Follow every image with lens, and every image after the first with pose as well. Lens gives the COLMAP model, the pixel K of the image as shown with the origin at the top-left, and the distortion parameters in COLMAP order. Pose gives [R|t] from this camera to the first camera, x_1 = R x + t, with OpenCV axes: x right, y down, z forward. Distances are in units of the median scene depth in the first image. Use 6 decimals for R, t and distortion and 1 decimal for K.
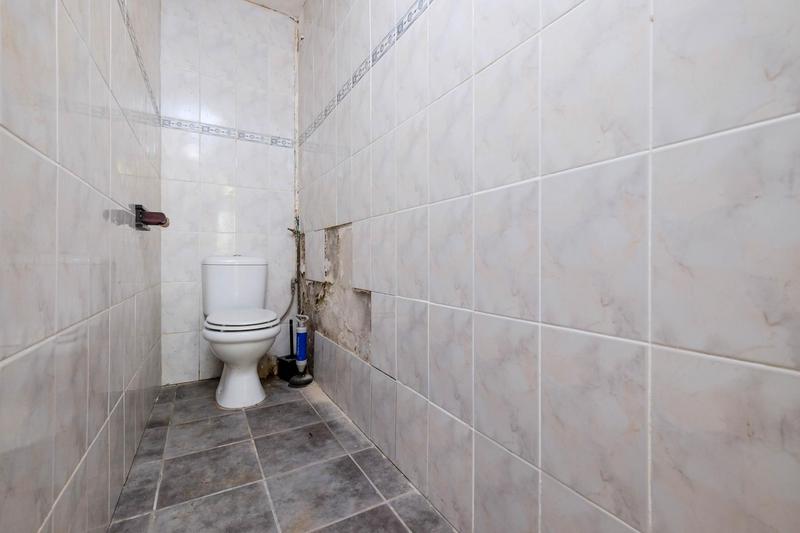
lens RADIAL K [[357.1, 0, 398.8], [0, 357.1, 263.0], [0, 0, 1]] dist [0.003373, 0.002605]
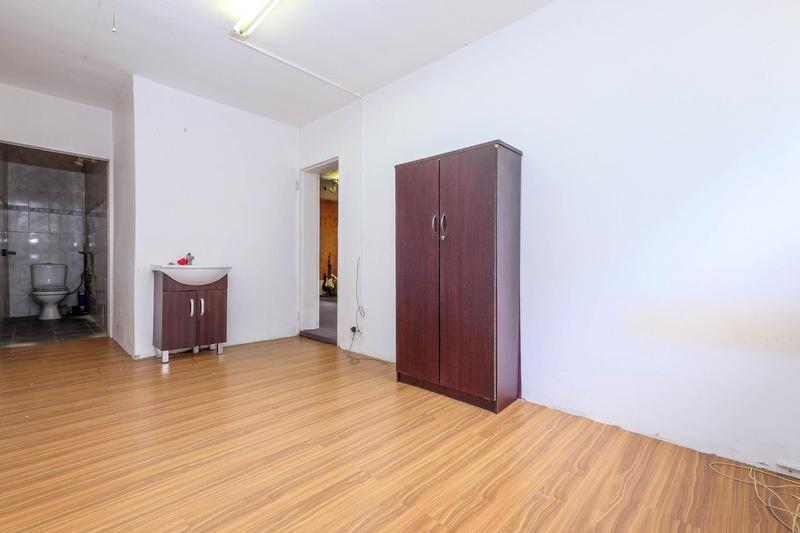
lens RADIAL K [[357.1, 0, 403.0], [0, 357.1, 271.1], [0, 0, 1]] dist [0.003373, 0.002605]
pose [[0.947946, -0.000573, 0.318430, 1.053701], [-0.003812, 0.999906, 0.013146, -0.012921], [-0.318407, -0.013676, 0.947855, -2.088694]]
